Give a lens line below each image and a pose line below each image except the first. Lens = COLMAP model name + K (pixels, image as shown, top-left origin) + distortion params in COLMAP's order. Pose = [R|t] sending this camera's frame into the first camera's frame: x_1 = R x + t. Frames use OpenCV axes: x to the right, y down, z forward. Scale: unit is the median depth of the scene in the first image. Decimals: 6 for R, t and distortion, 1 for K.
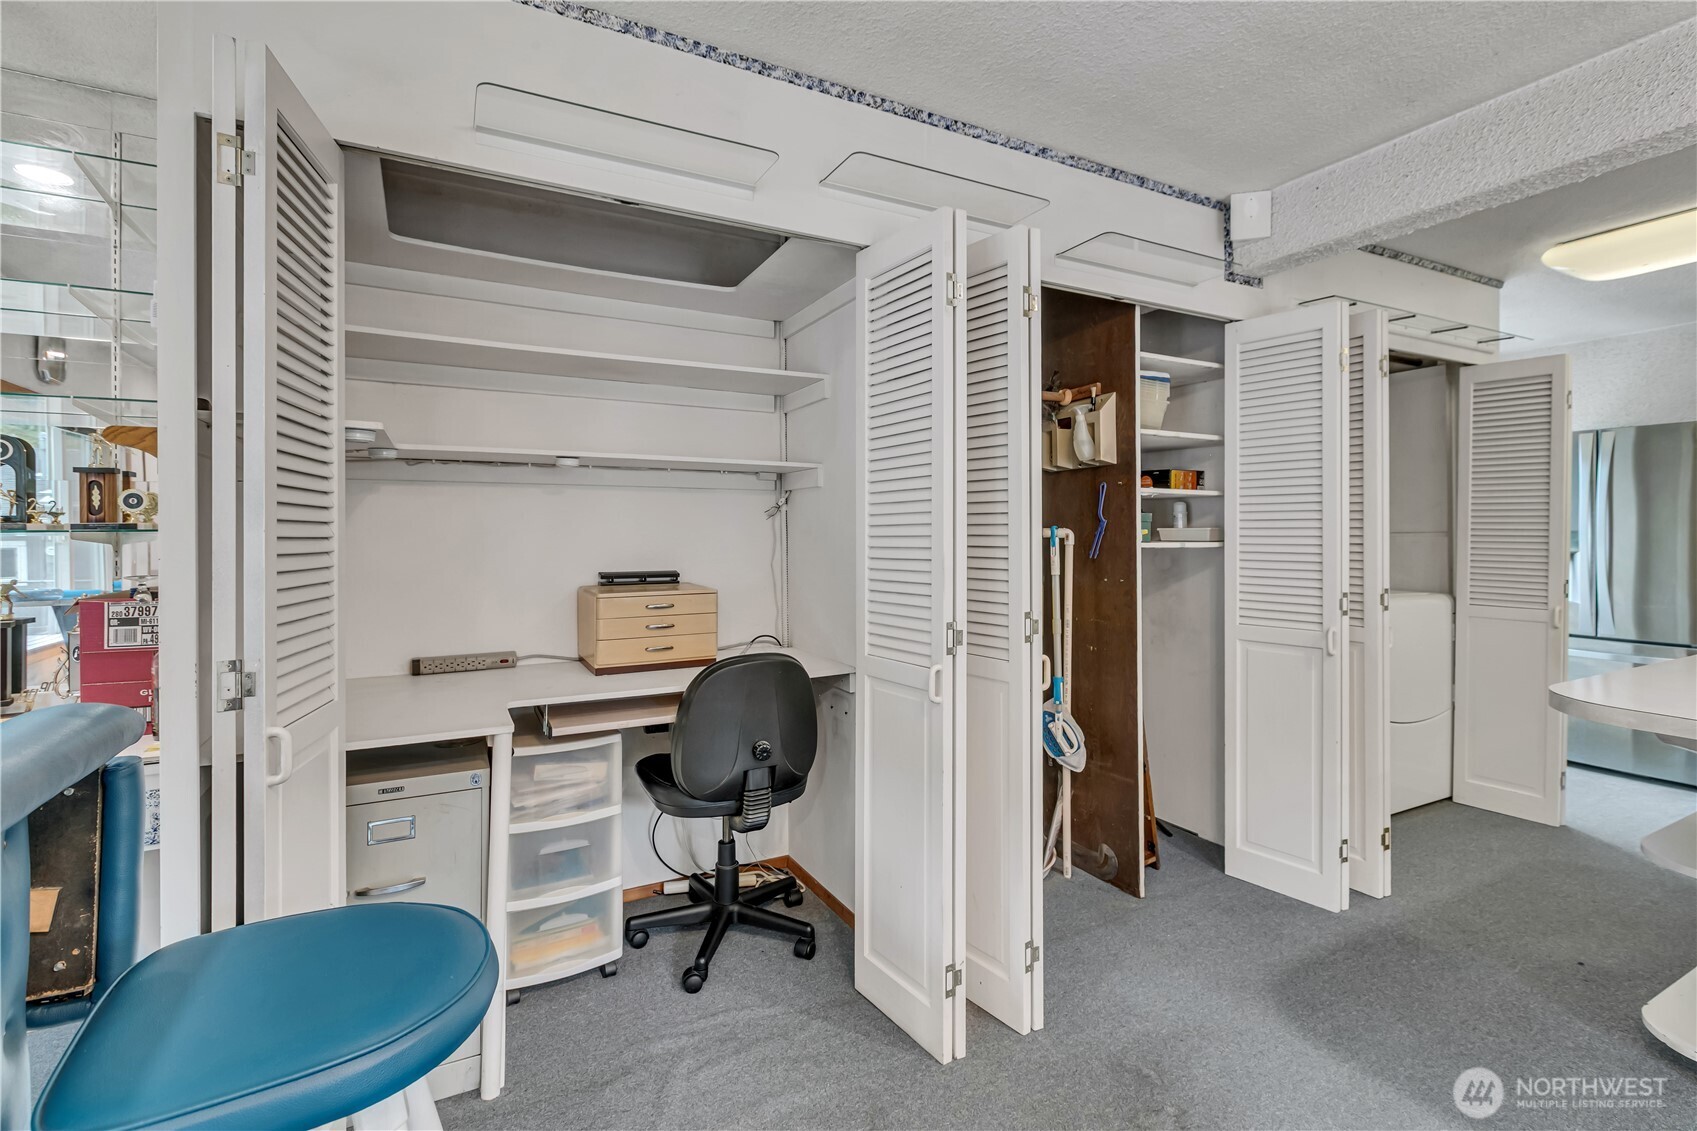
lens RADIAL K [[785.9, 0, 863.3], [0, 785.9, 523.4], [0, 0, 1]] dist [0.000727, 0.000524]
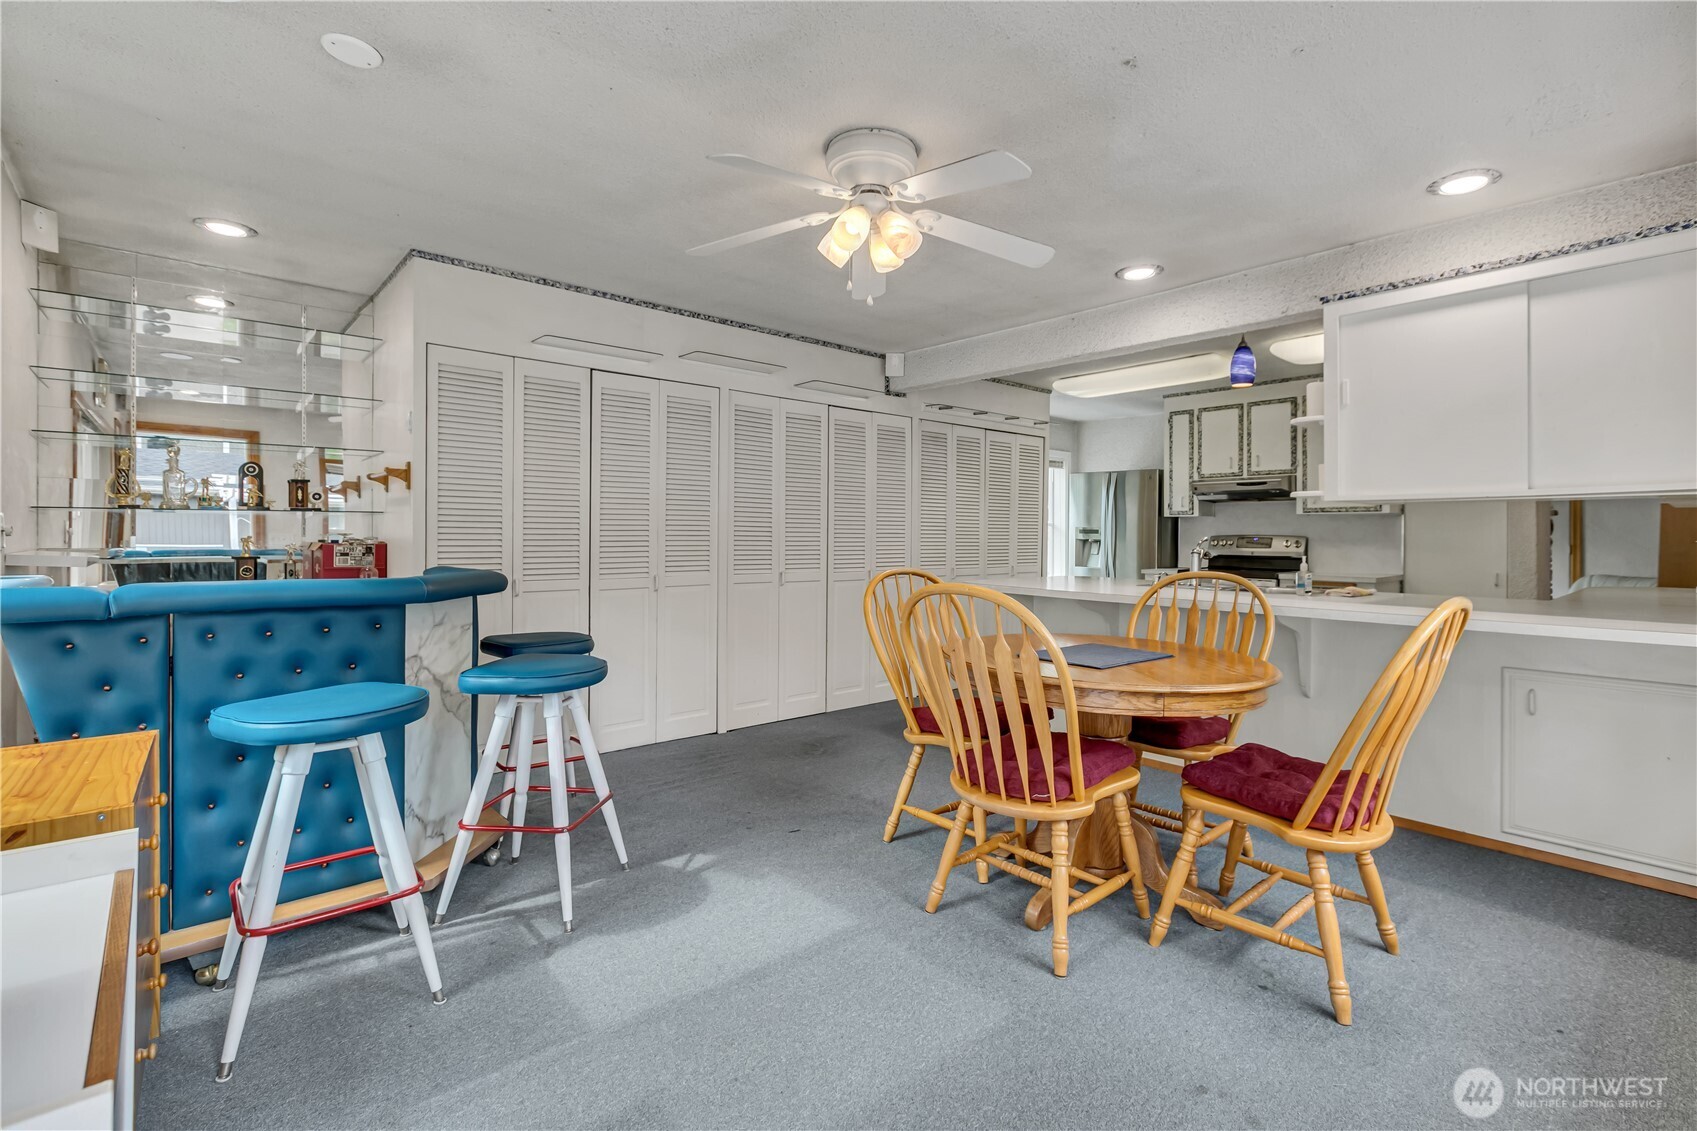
lens RADIAL K [[767.2, 0, 854.0], [0, 767.2, 537.7], [0, 0, 1]] dist [0.001652, 0.000194]
pose [[0.976182, 0.008307, 0.216795, -0.036631], [-0.011396, 0.999851, 0.013004, 0.031750], [-0.216654, -0.015165, 0.976131, -1.107795]]
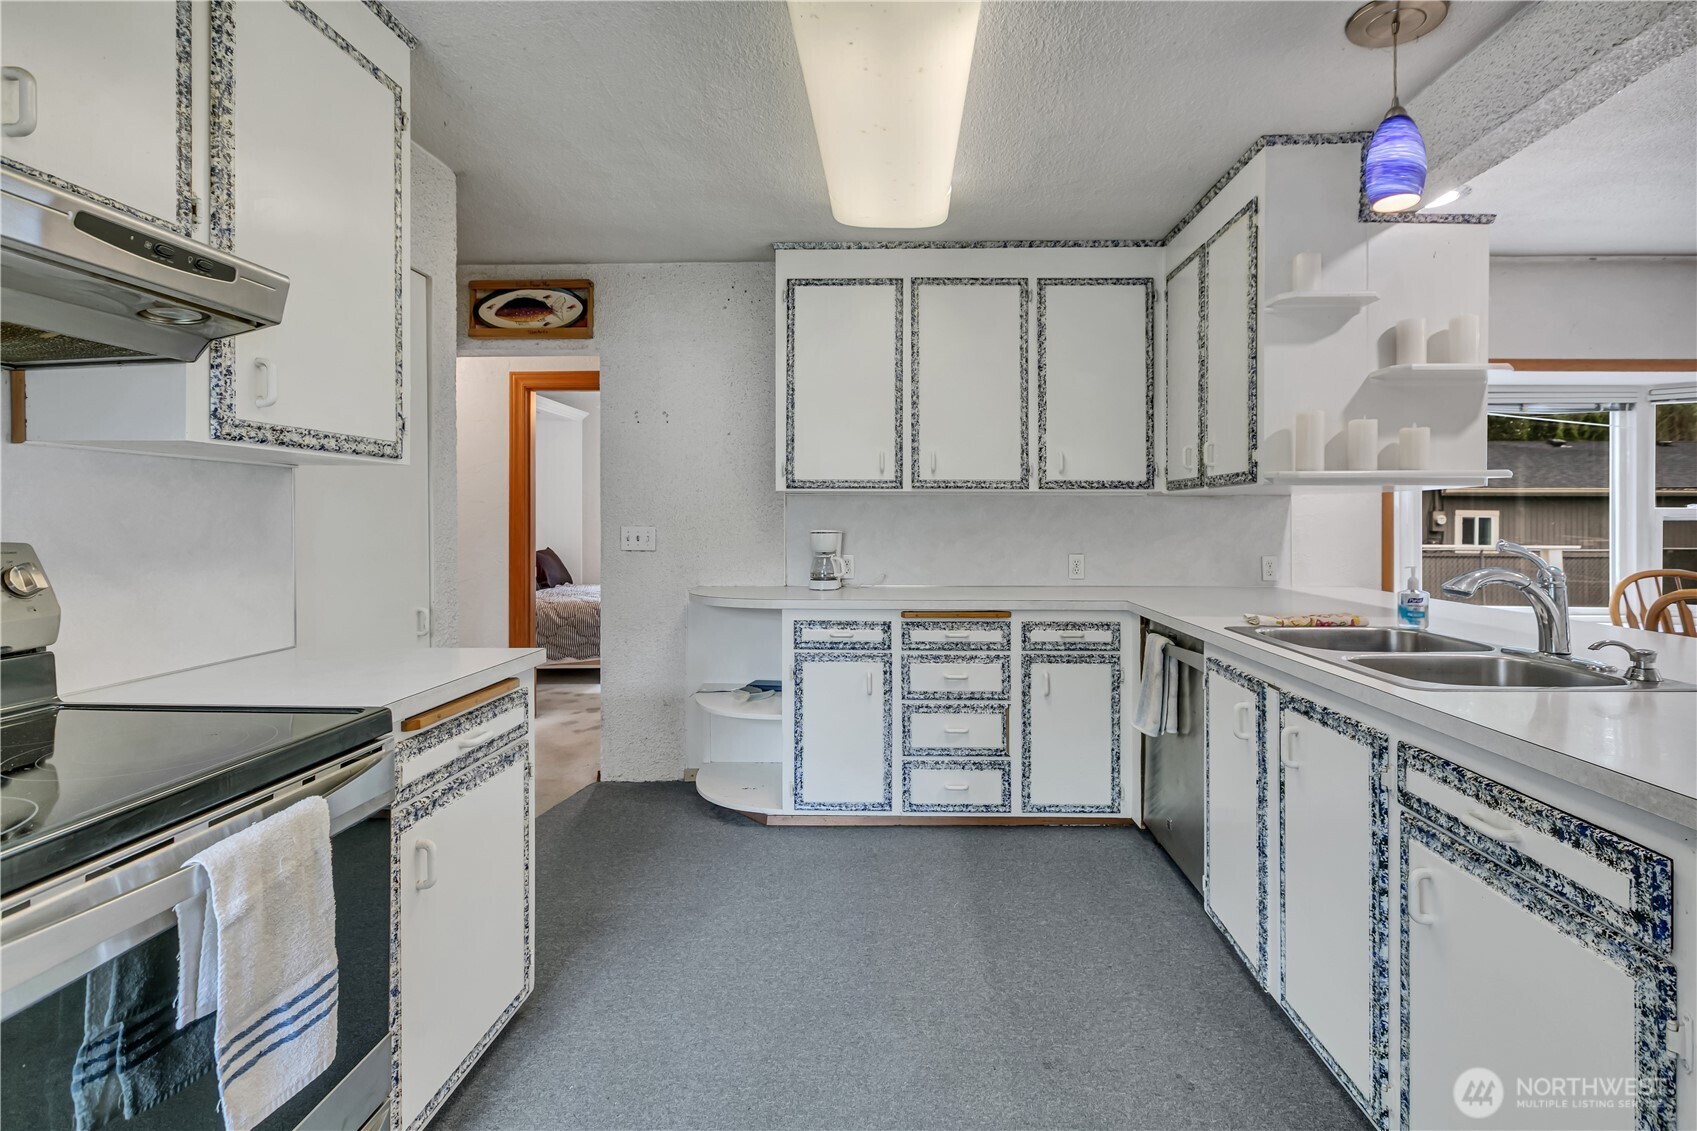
lens RADIAL K [[790.8, 0, 884.5], [0, 790.8, 520.5], [0, 0, 1]] dist [-0.002844, 0.004173]
pose [[-0.866558, 0.001980, 0.499072, 1.318034], [-0.003361, 0.999946, -0.009803, 0.032267], [-0.499065, -0.010172, -0.866505, 1.502667]]
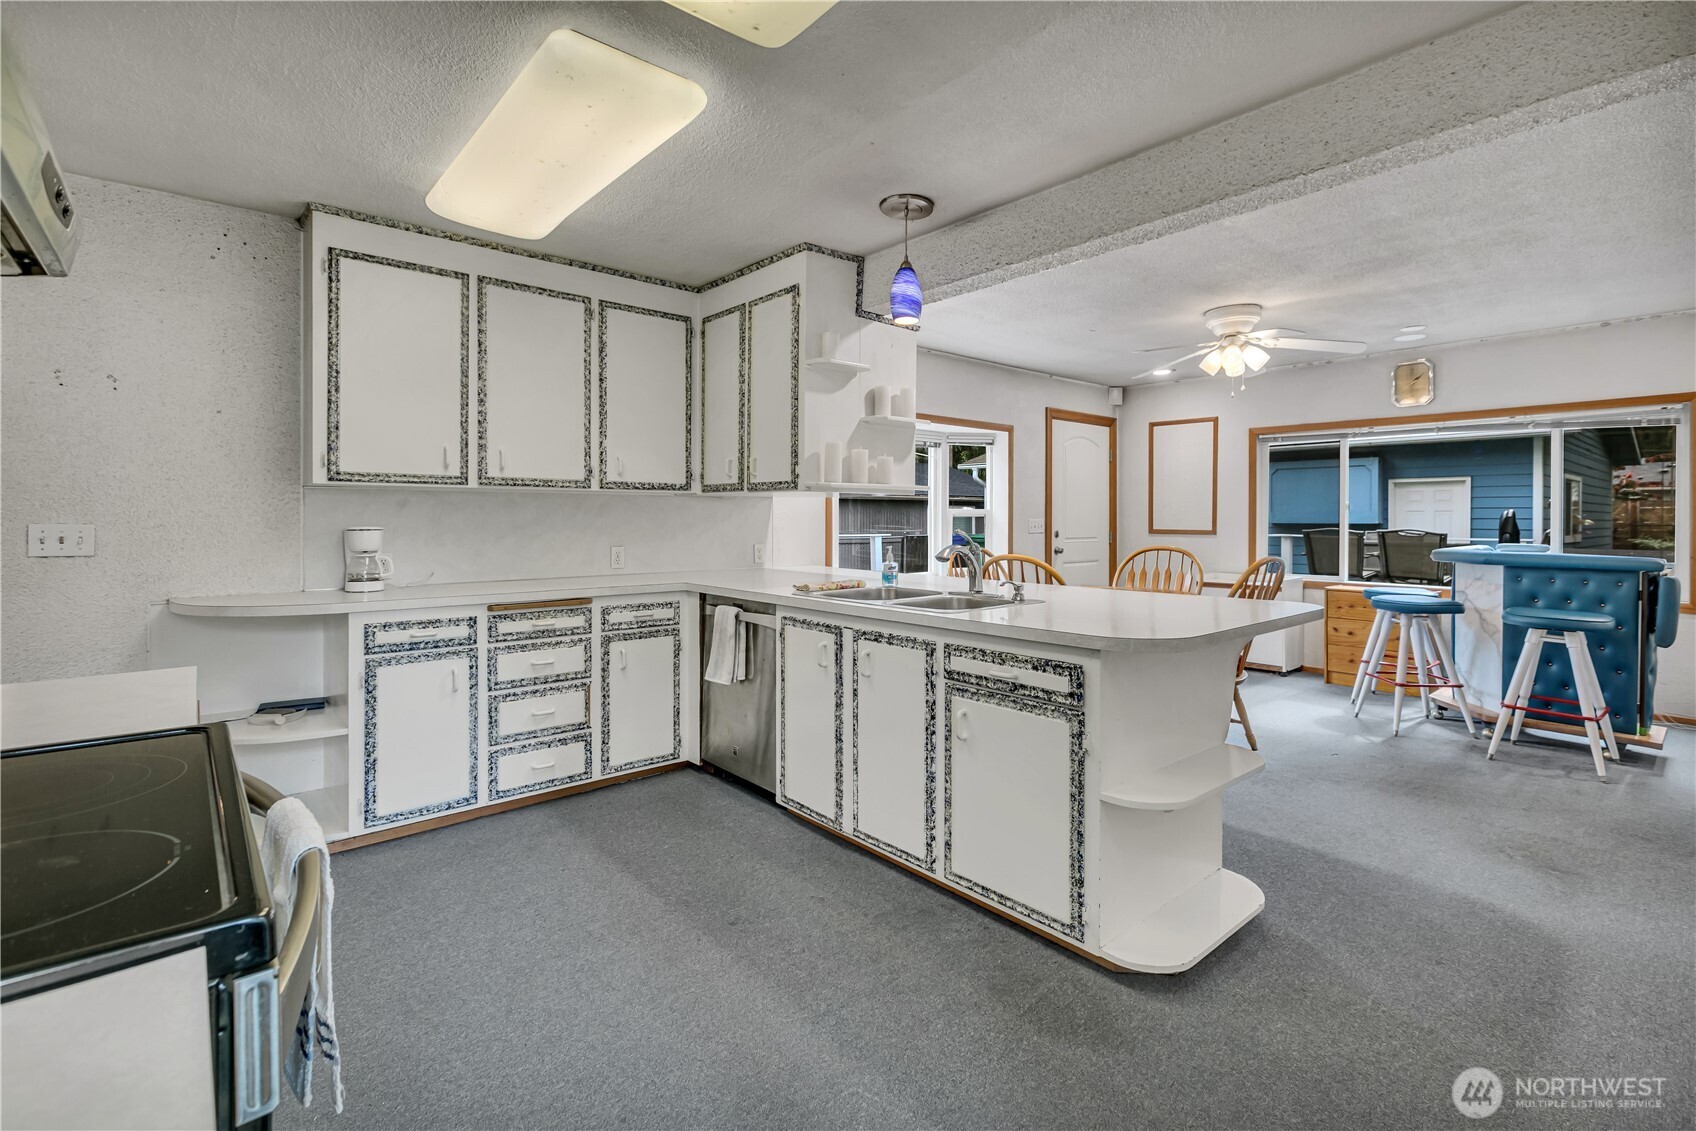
lens RADIAL K [[776.6, 0, 864.6], [0, 776.6, 518.2], [0, 0, 1]] dist [0.002025, 0.000607]
pose [[-0.975872, 0.001145, -0.218340, 1.633573], [0.002635, 0.999975, -0.006535, 0.032359], [0.218328, -0.006953, -0.975851, 1.796579]]
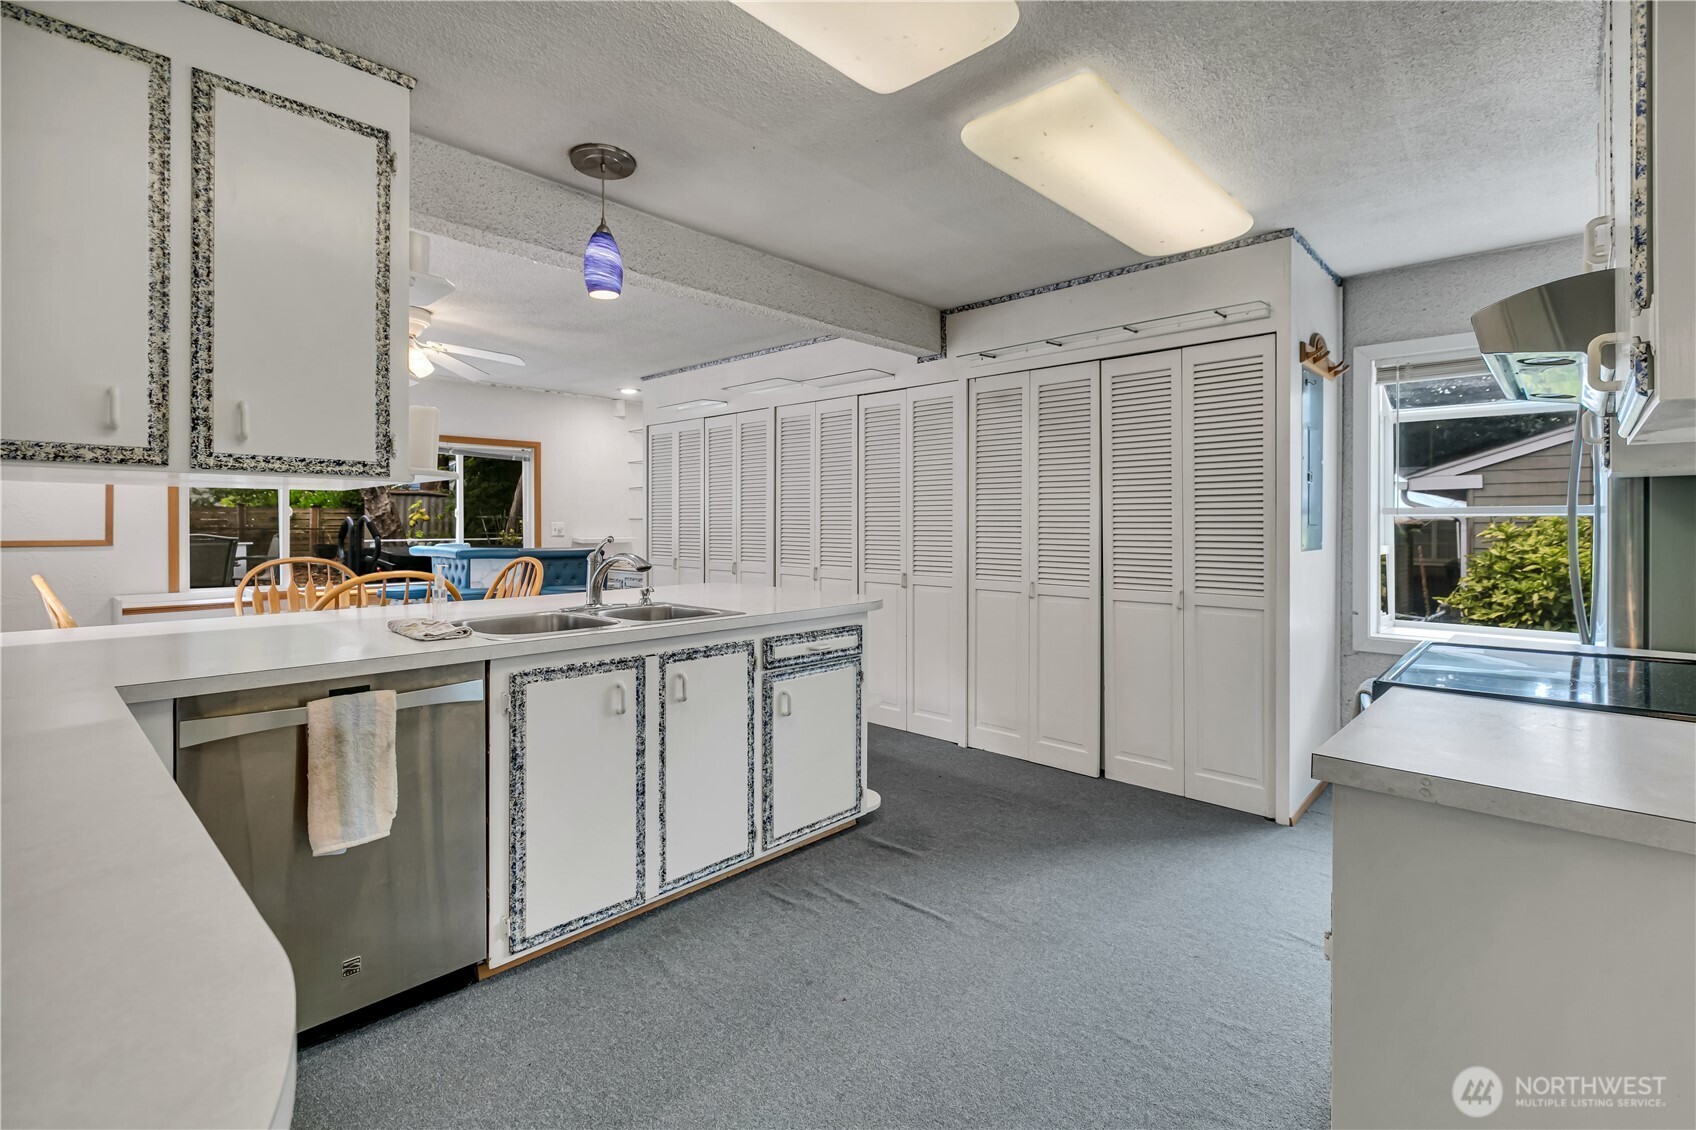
lens RADIAL K [[774.2, 0, 848.6], [0, 774.2, 522.8], [0, 0, 1]] dist [0.003560, 0.000408]
pose [[0.312579, 0.002721, -0.949888, 2.488681], [0.005926, 0.999971, 0.004815, 0.016743], [0.949873, -0.007134, 0.312554, 0.467698]]
